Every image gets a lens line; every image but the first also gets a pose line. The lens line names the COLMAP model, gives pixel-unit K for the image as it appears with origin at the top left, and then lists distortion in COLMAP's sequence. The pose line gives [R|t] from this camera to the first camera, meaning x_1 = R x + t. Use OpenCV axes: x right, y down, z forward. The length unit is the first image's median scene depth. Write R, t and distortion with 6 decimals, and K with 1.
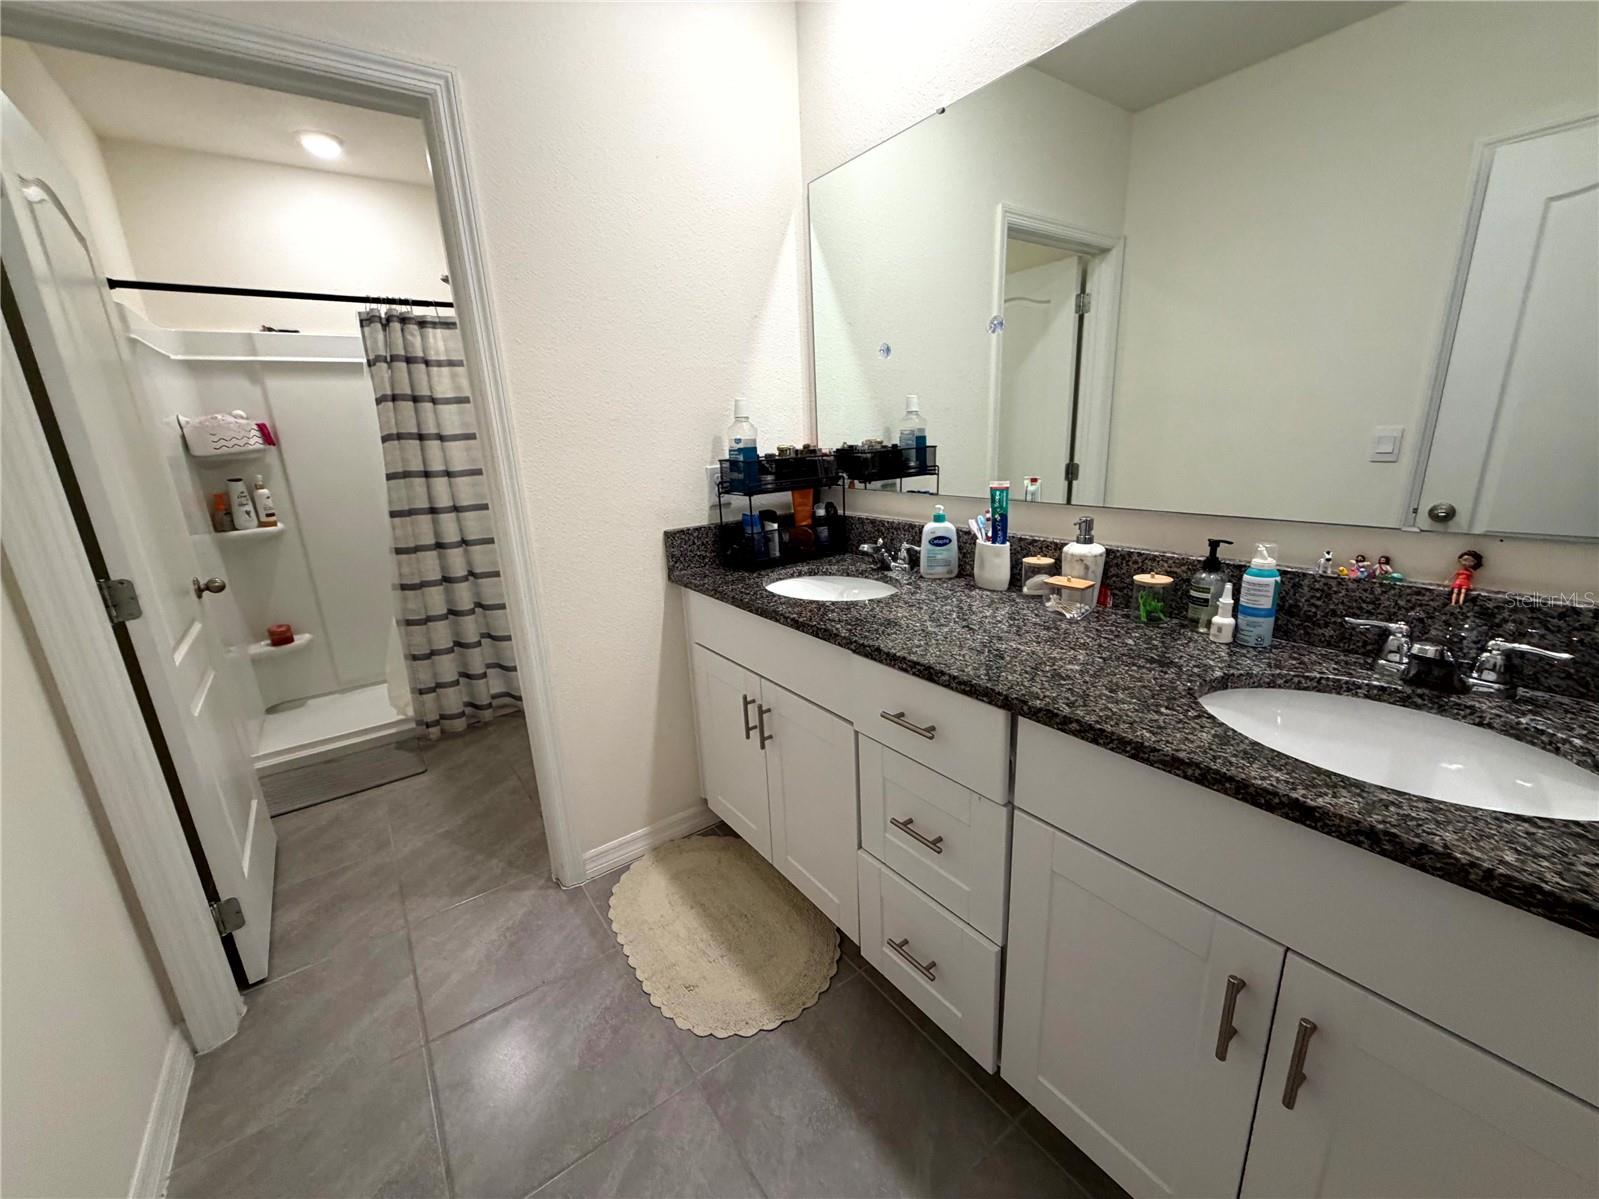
lens RADIAL K [[642.6, 0, 802.0], [0, 642.6, 603.6], [0, 0, 1]] dist [-0.000637, -0.000507]
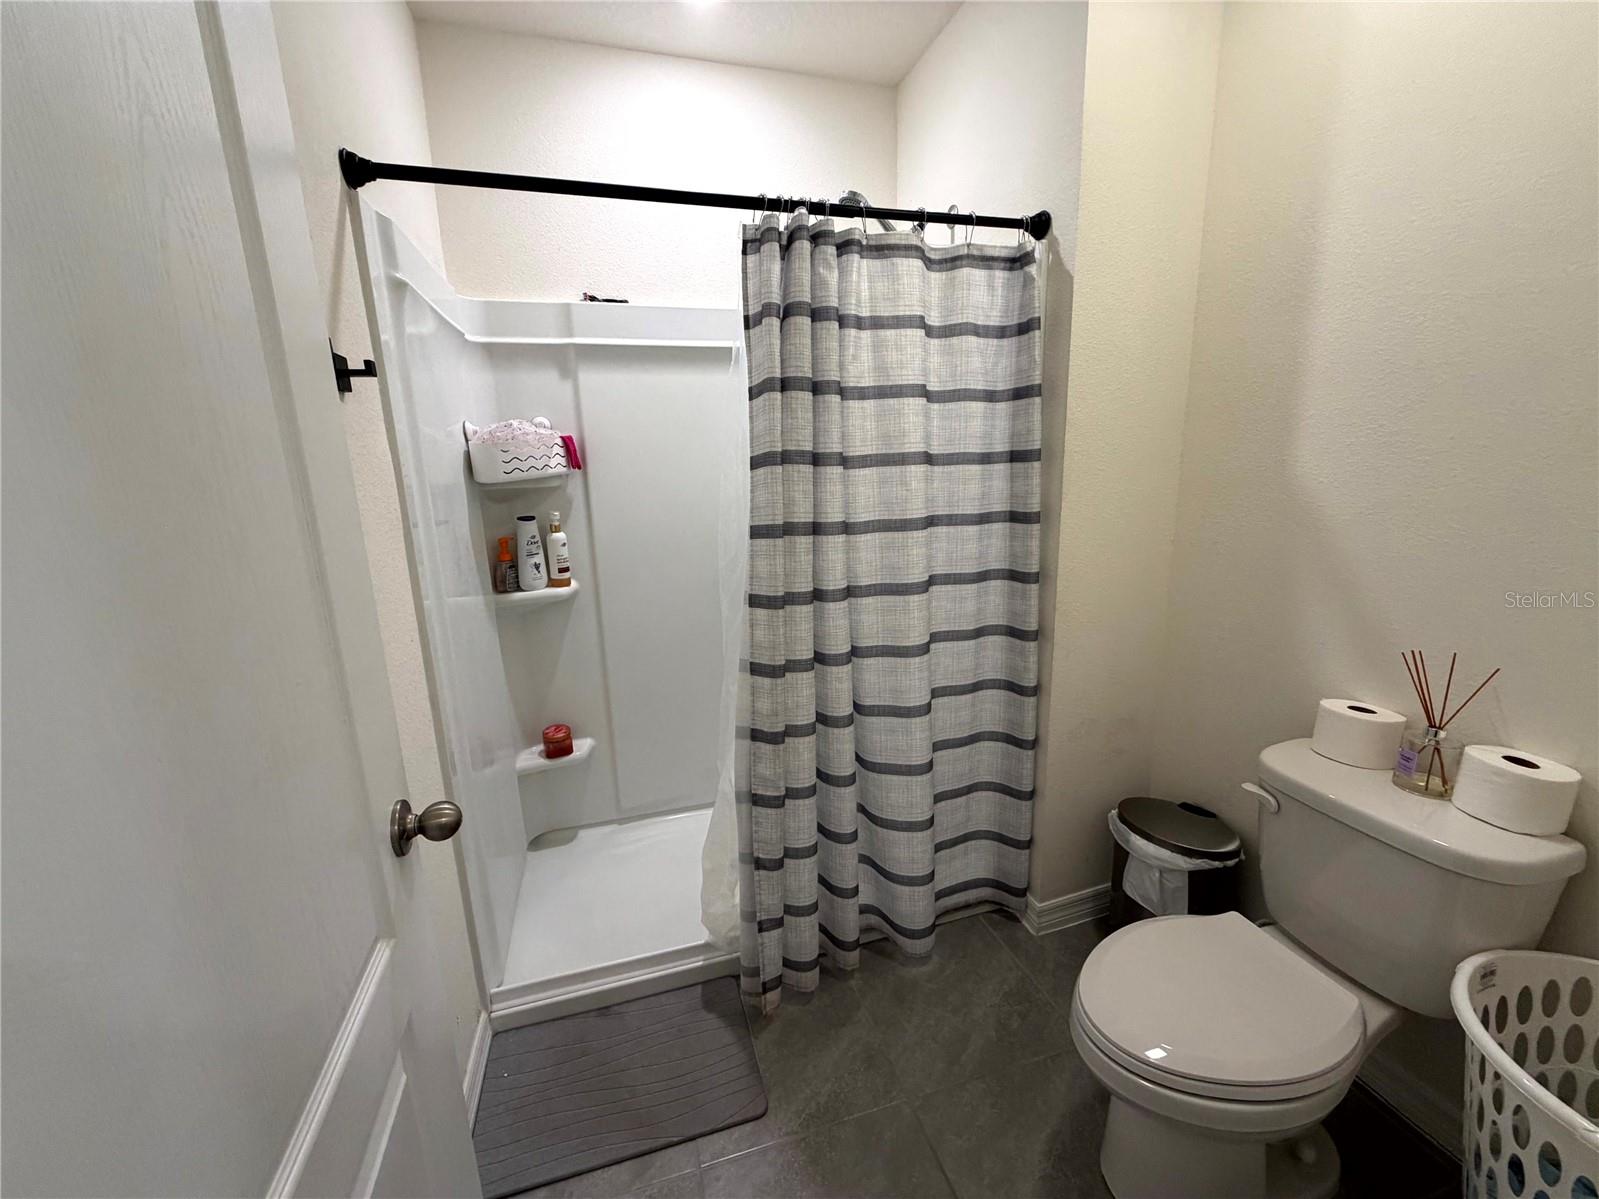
lens RADIAL K [[642.6, 0, 796.1], [0, 642.6, 601.3], [0, 0, 1]] dist [-0.000637, -0.000507]
pose [[0.943007, 0.084011, -0.321993, -0.412767], [-0.097060, 0.994973, -0.024659, -0.123325], [0.318303, 0.054506, 0.946421, 0.481333]]
